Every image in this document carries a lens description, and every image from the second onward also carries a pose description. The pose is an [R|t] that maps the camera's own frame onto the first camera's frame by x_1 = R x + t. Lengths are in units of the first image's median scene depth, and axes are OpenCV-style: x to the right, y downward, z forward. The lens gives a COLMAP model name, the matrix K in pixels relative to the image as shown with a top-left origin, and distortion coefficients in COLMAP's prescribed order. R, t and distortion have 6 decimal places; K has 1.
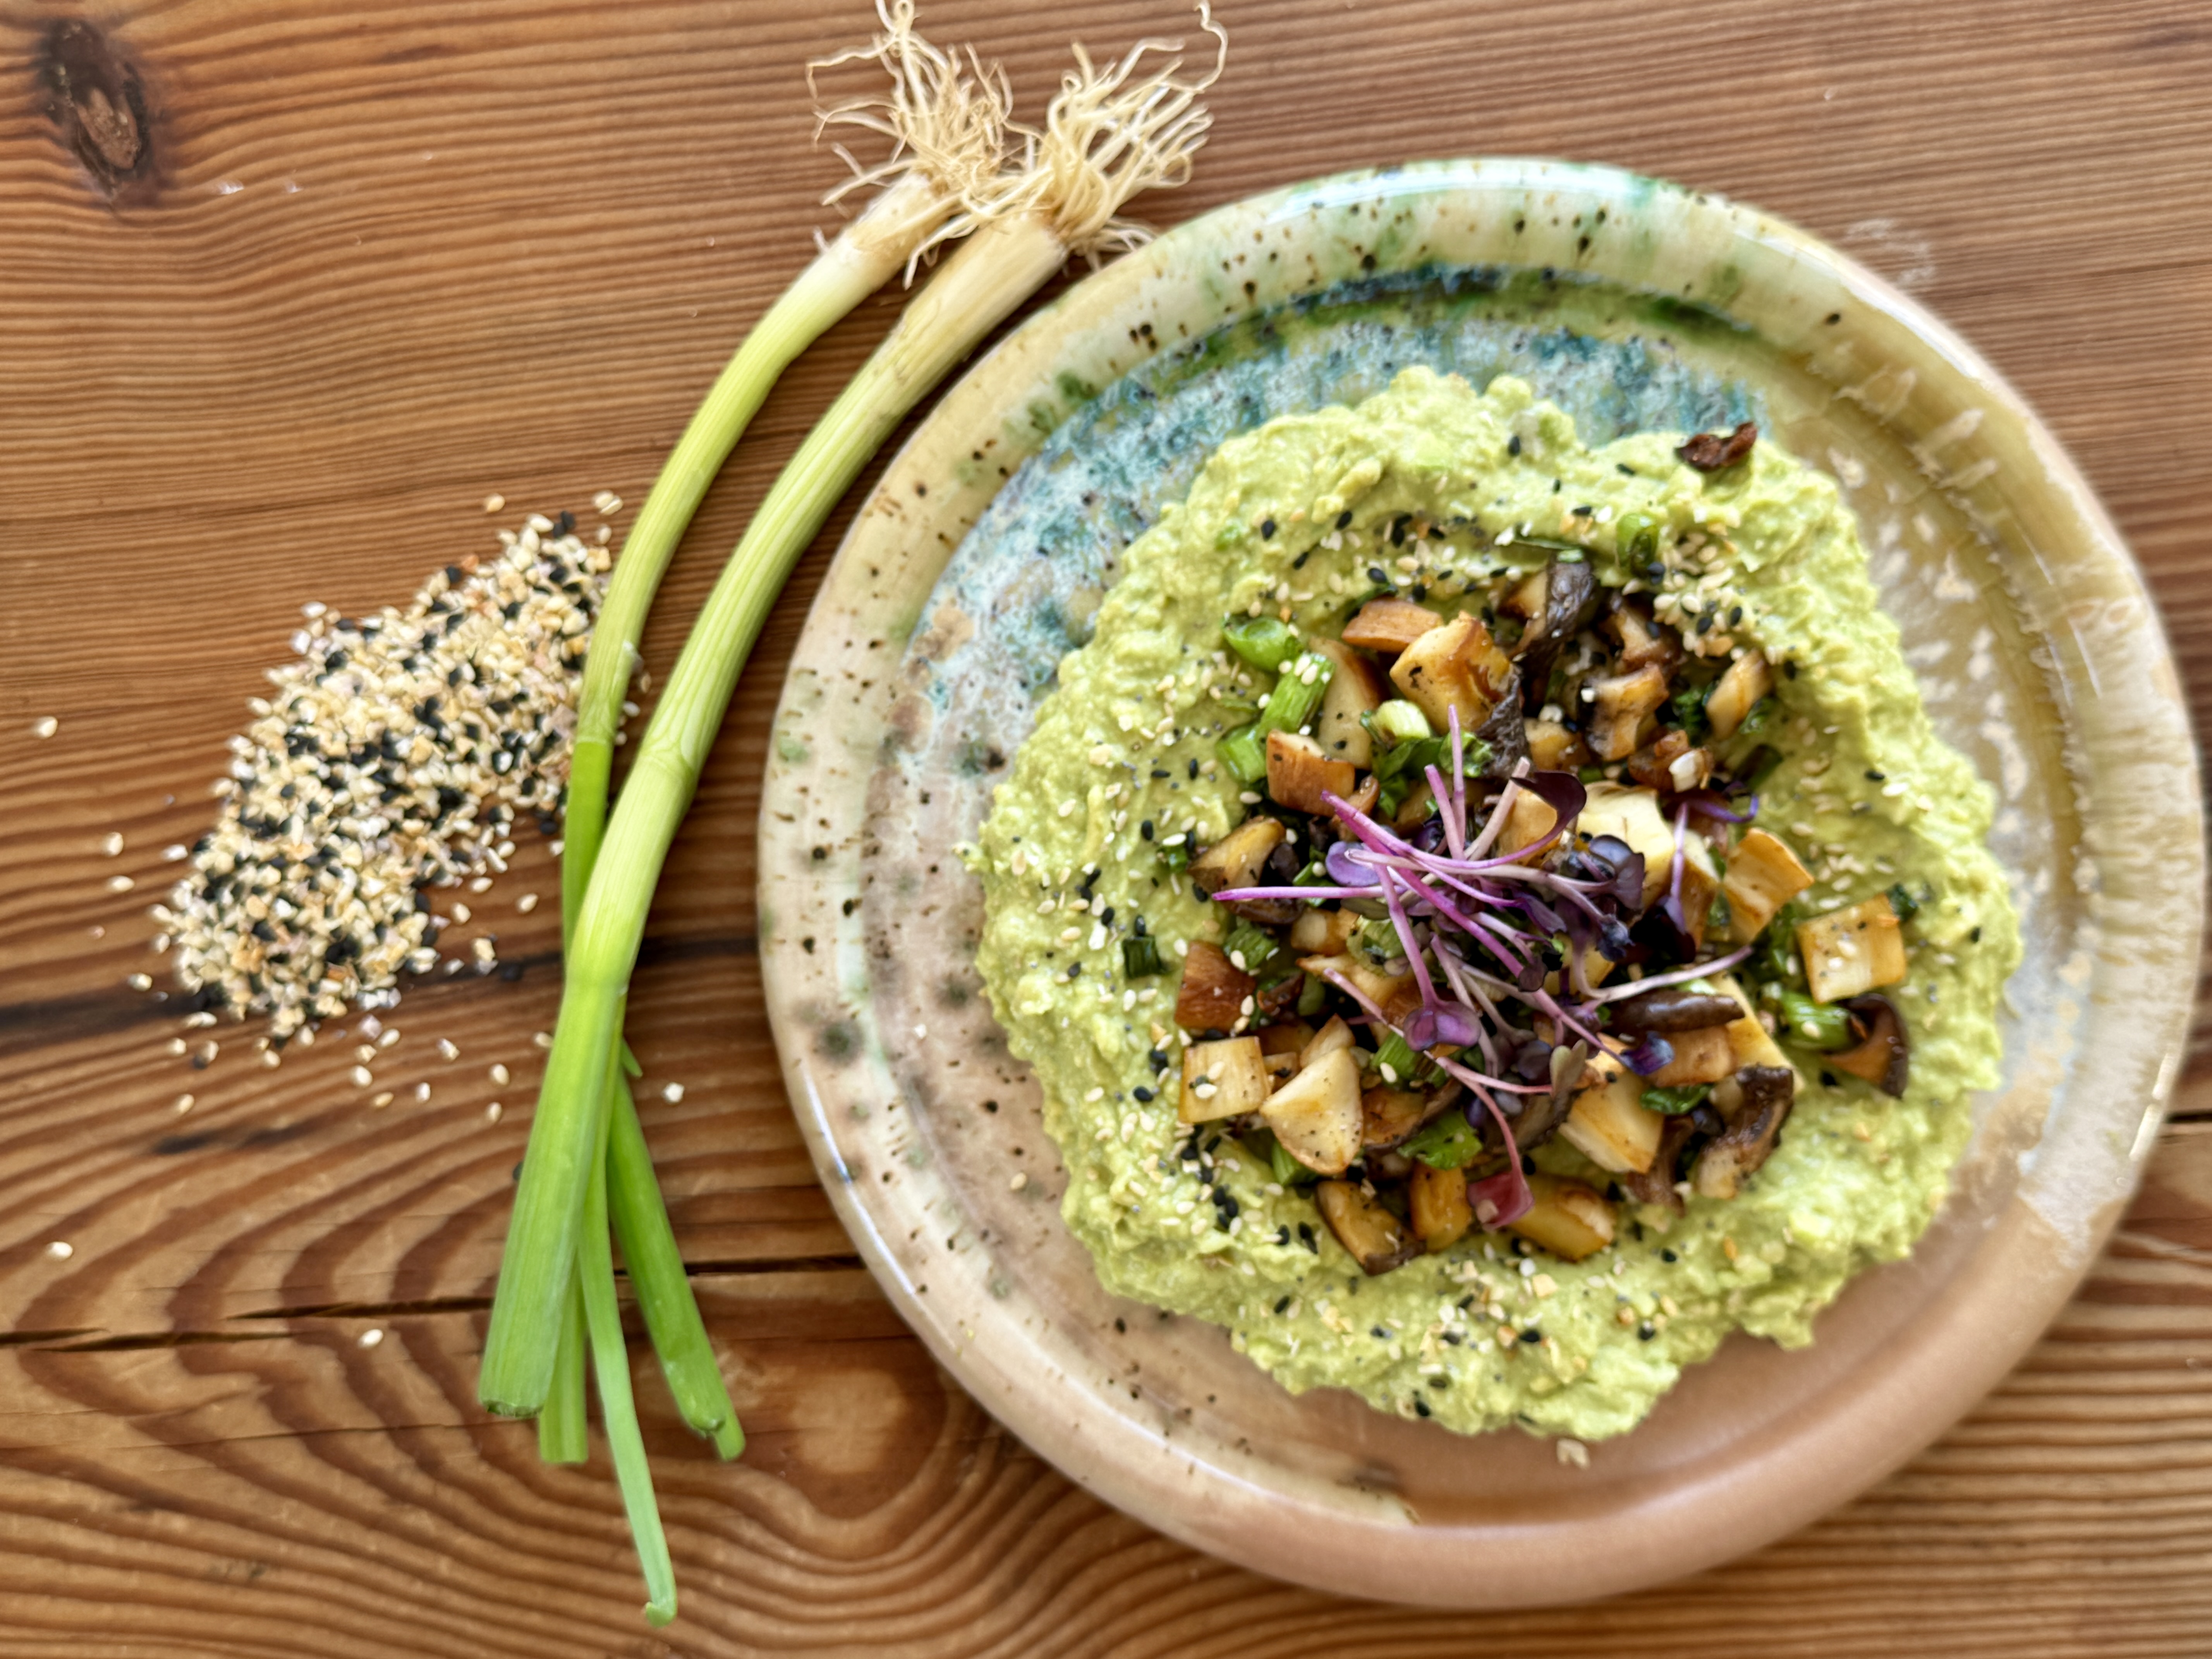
lens RADIAL K [[2759.1, 0, 1106.0], [0, 2759.1, 829.5], [0, 0, 1]] dist [0.207145, -0.562718]
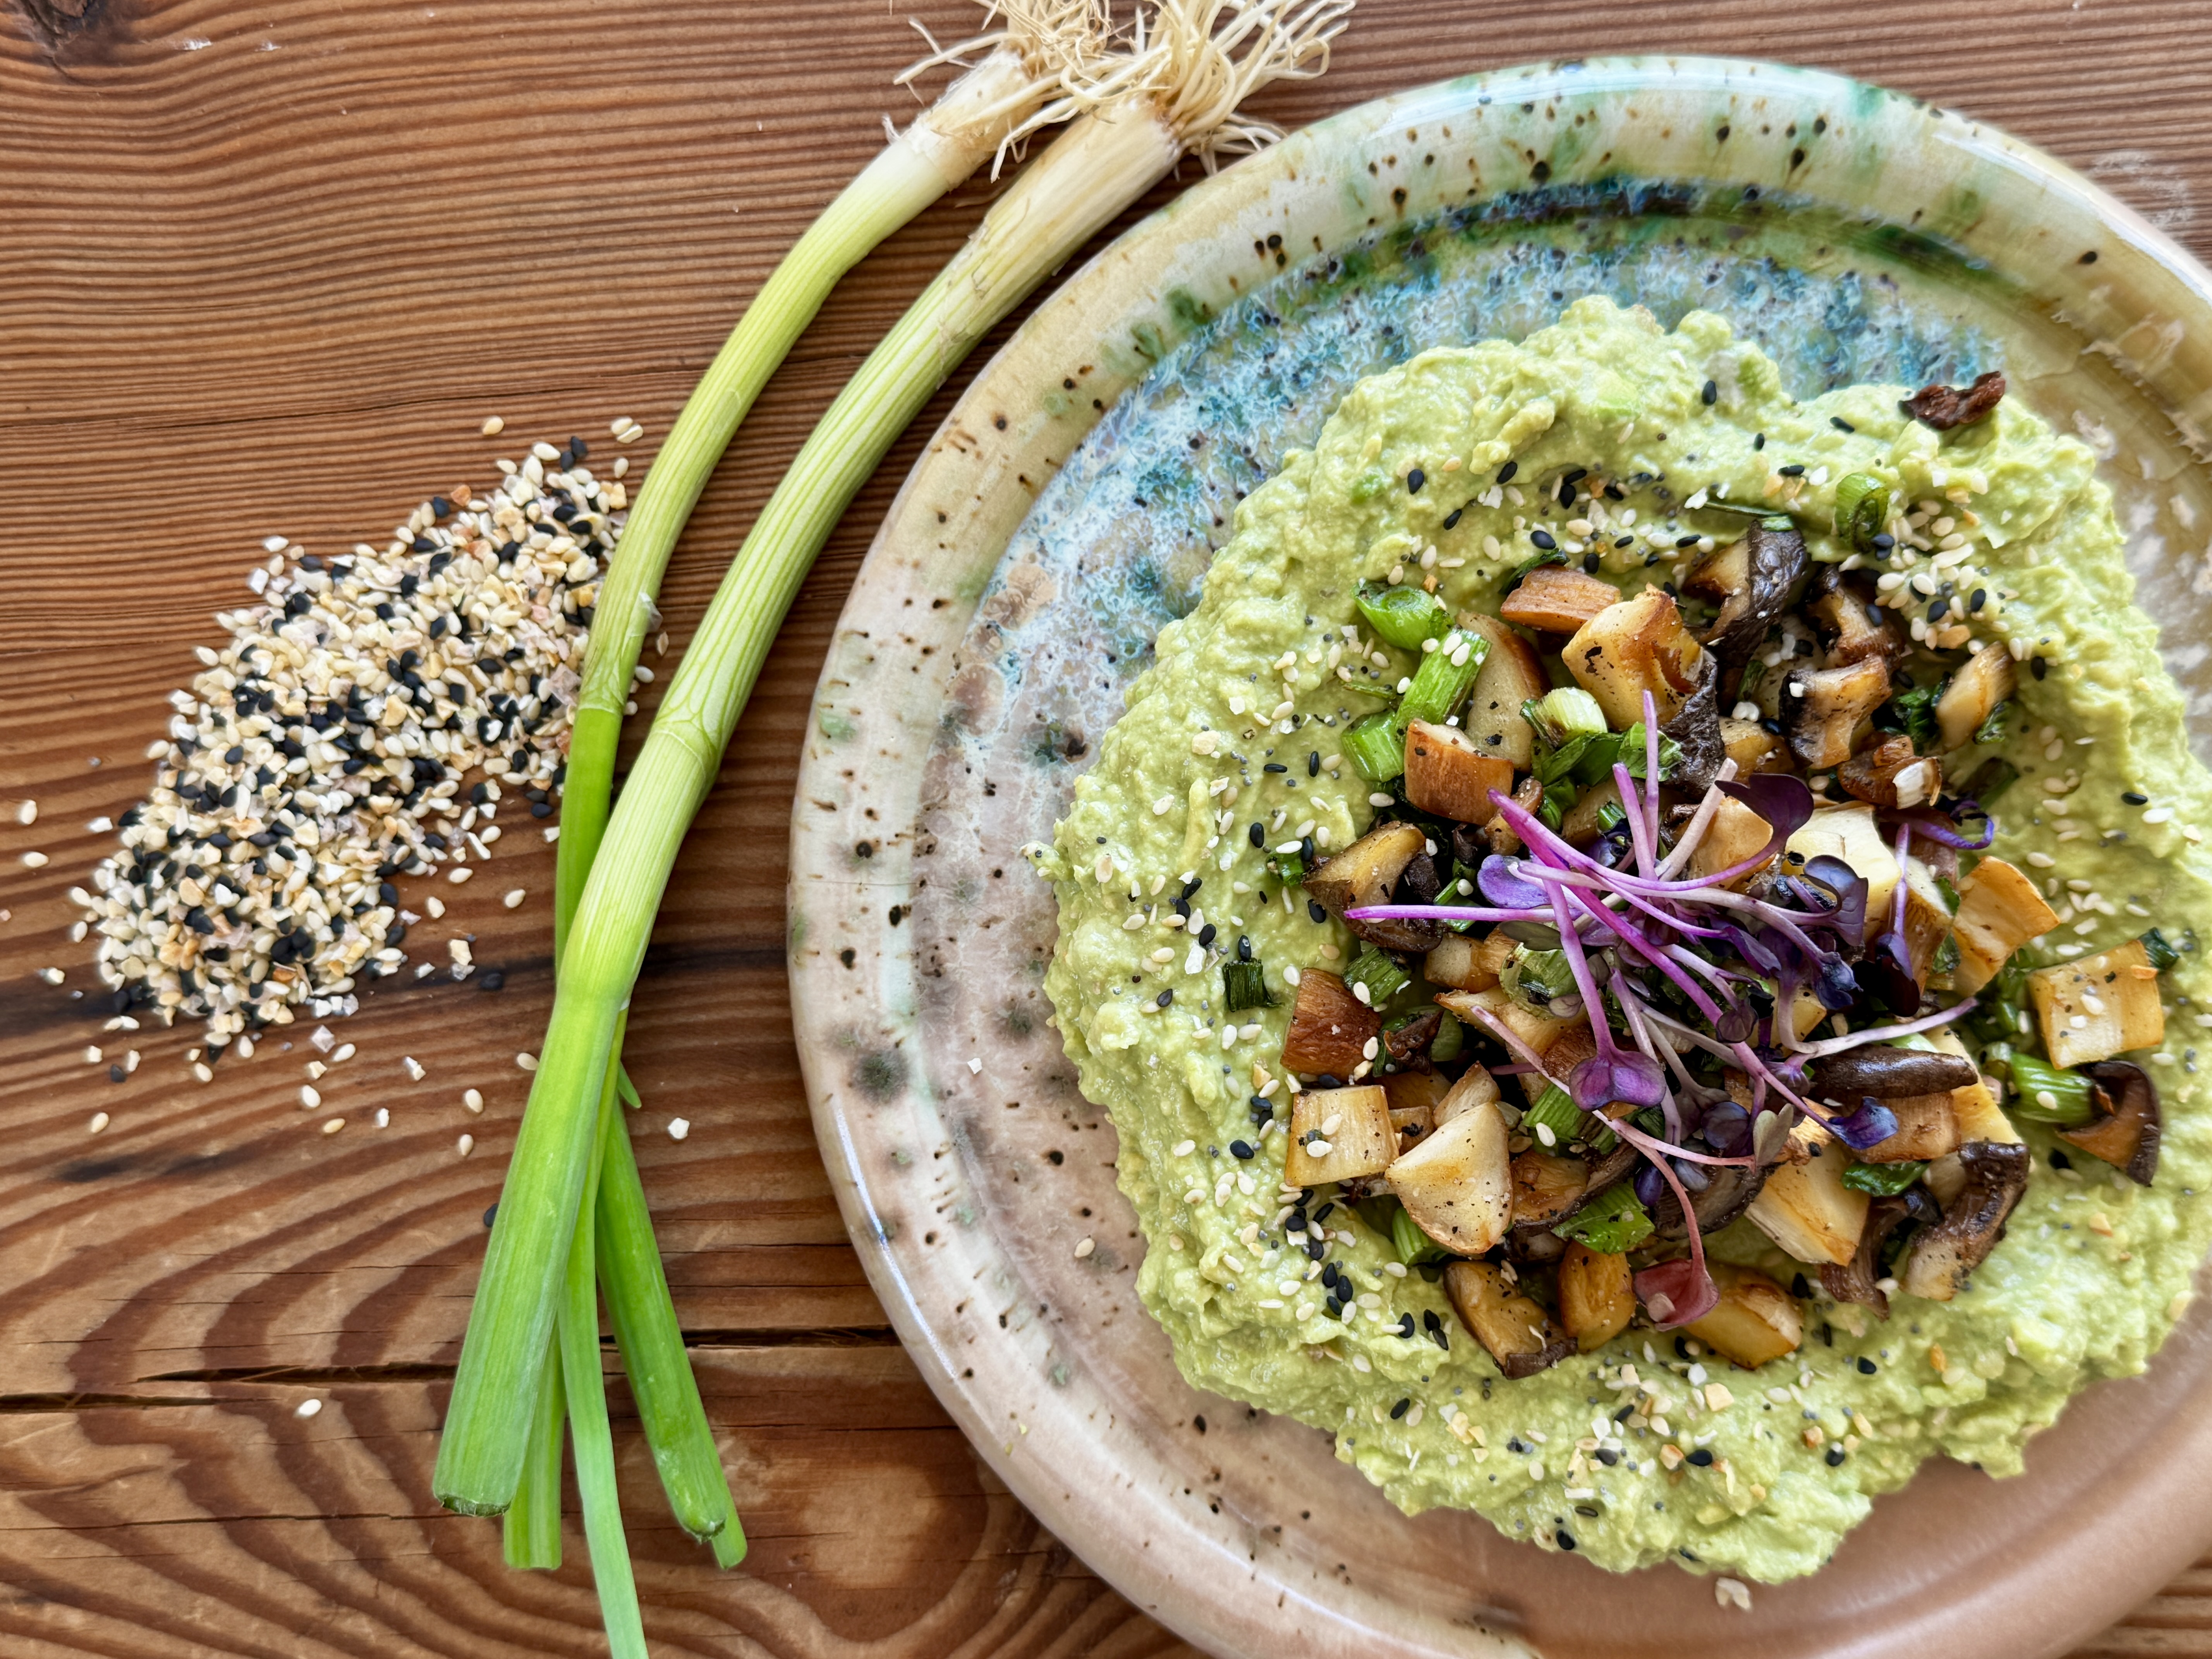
lens RADIAL K [[2759.1, 0, 1106.0], [0, 2759.1, 829.5], [0, 0, 1]] dist [0.207145, -0.562718]
pose [[0.999366, 0.034221, 0.009804, -0.039218], [-0.034062, 0.999293, -0.015939, 0.013607], [-0.010343, 0.015595, 0.999825, 0.160318]]
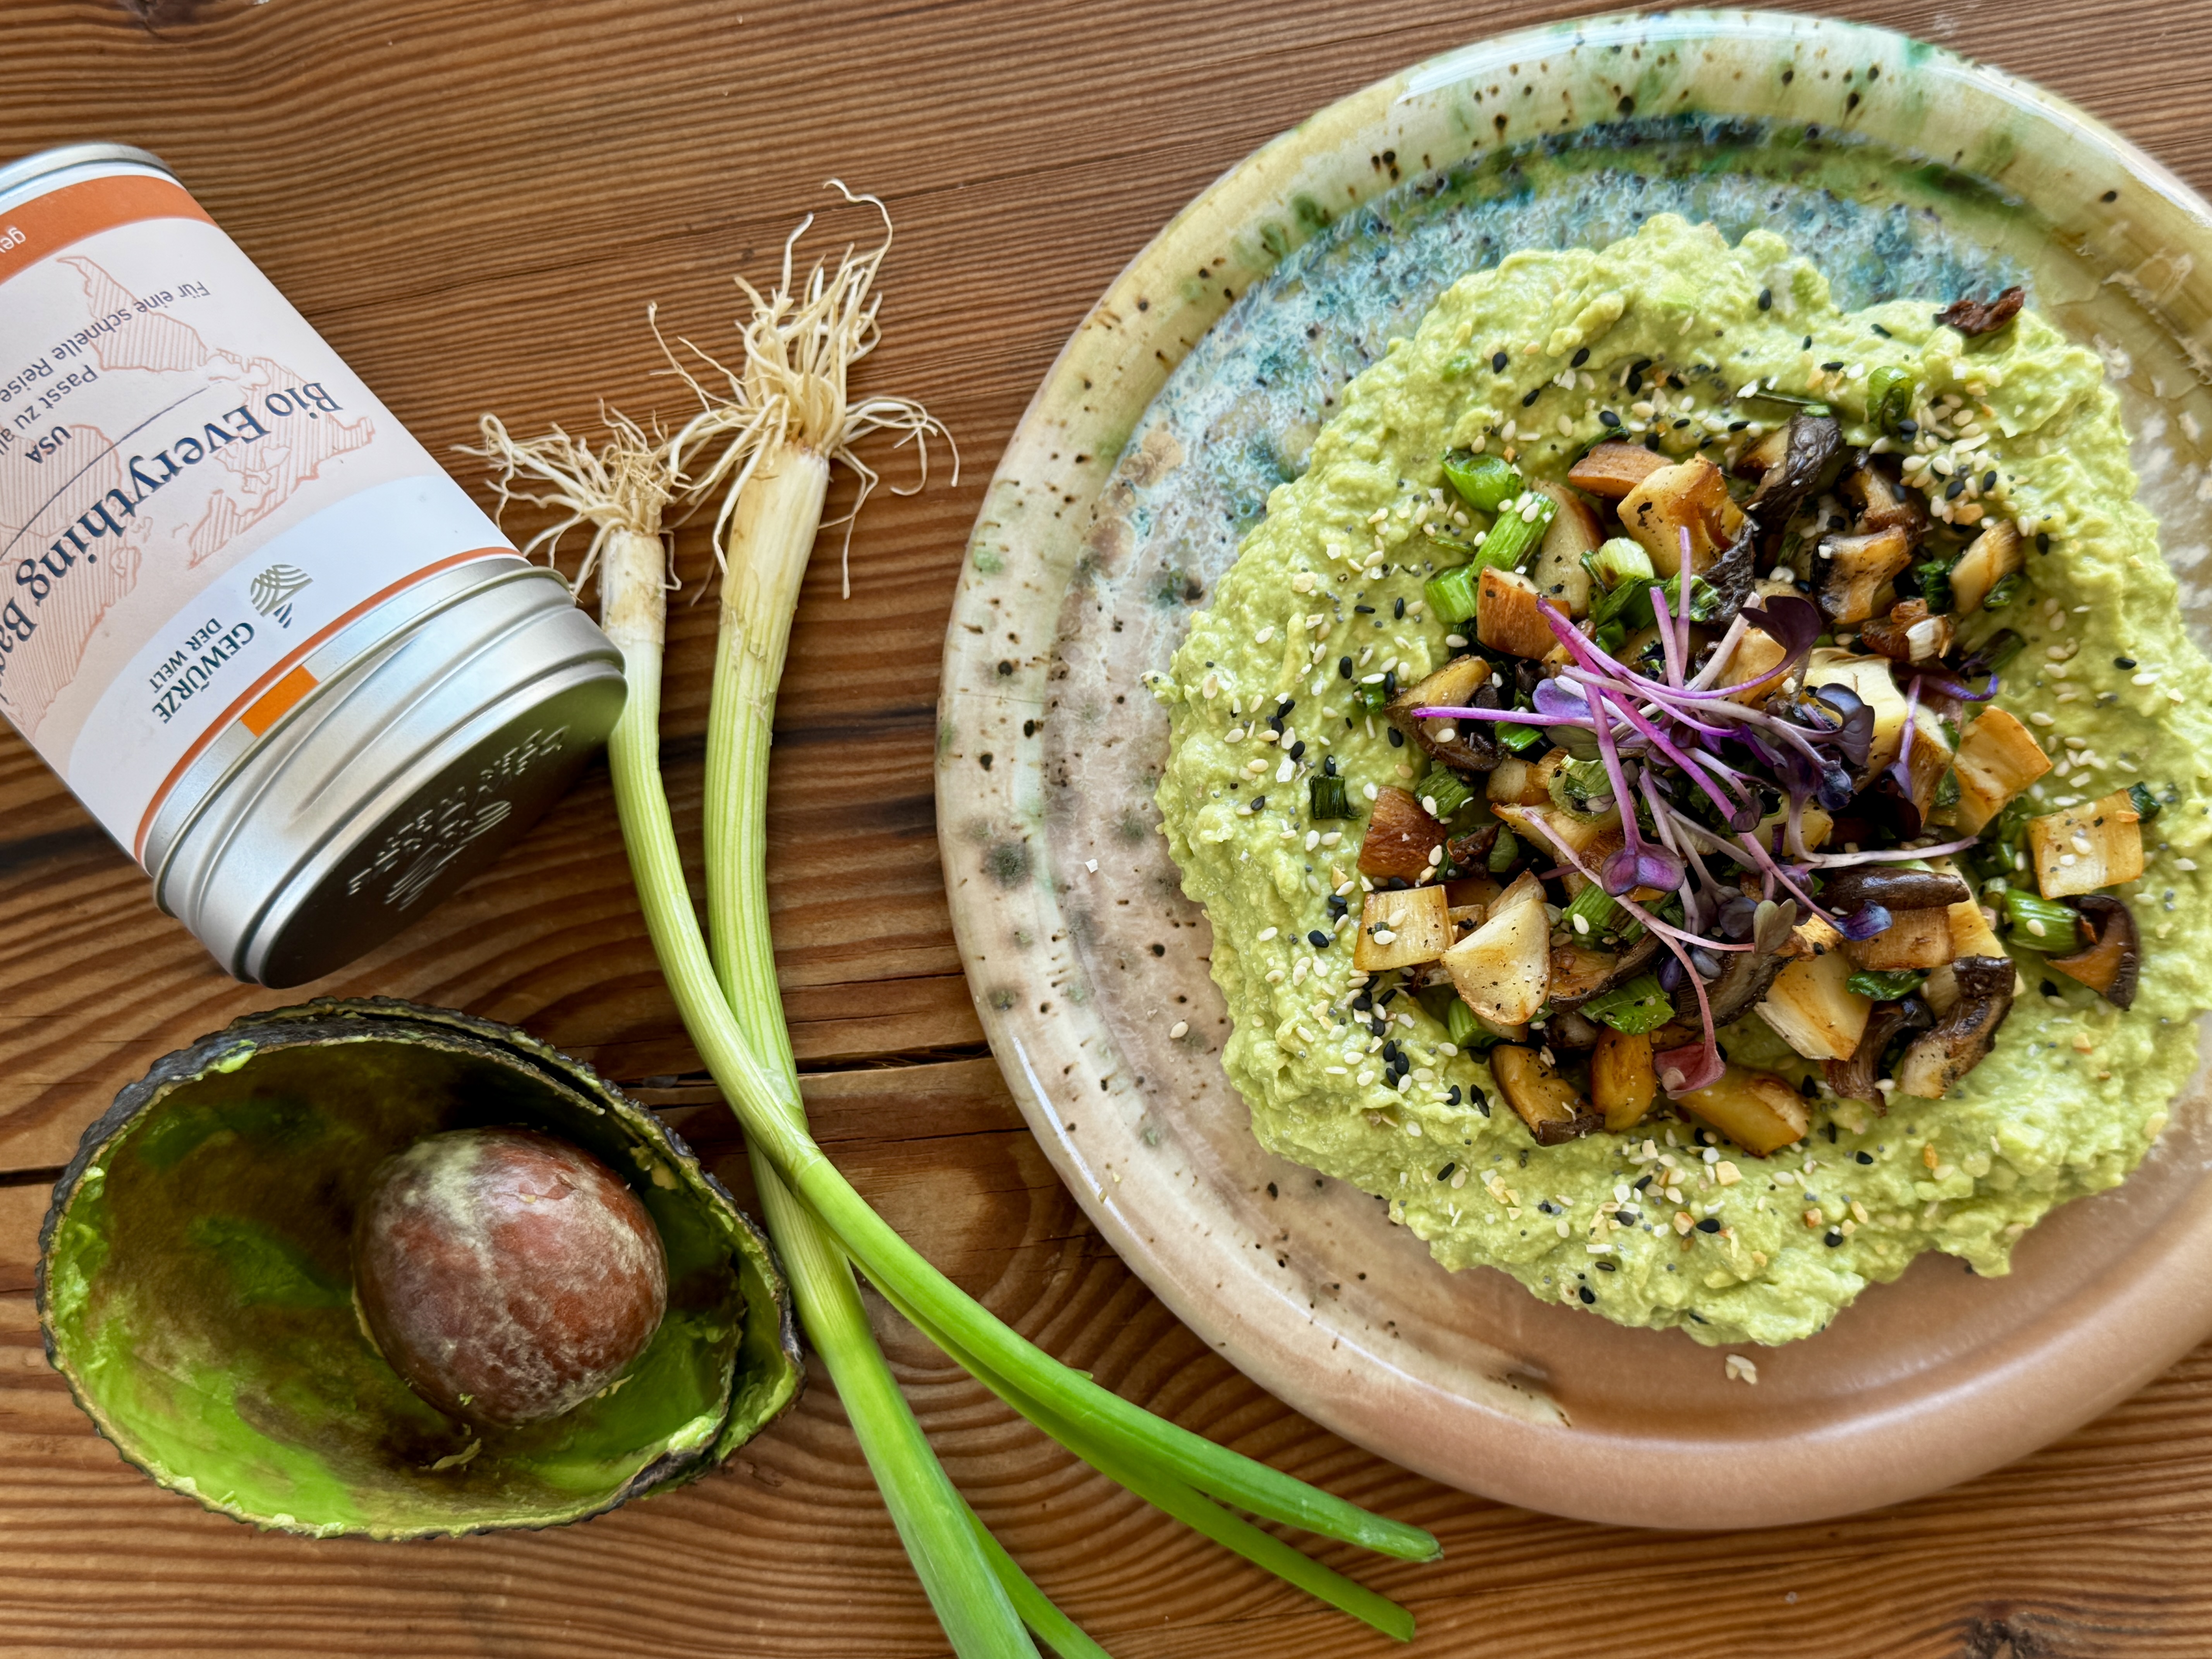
lens RADIAL K [[2759.1, 0, 1106.0], [0, 2759.1, 829.5], [0, 0, 1]] dist [0.207145, -0.562718]
pose [[0.994692, 0.085008, -0.057986, -0.007540], [-0.088227, 0.994557, -0.055427, 0.117387], [0.052959, 0.060249, 0.996778, 0.037611]]
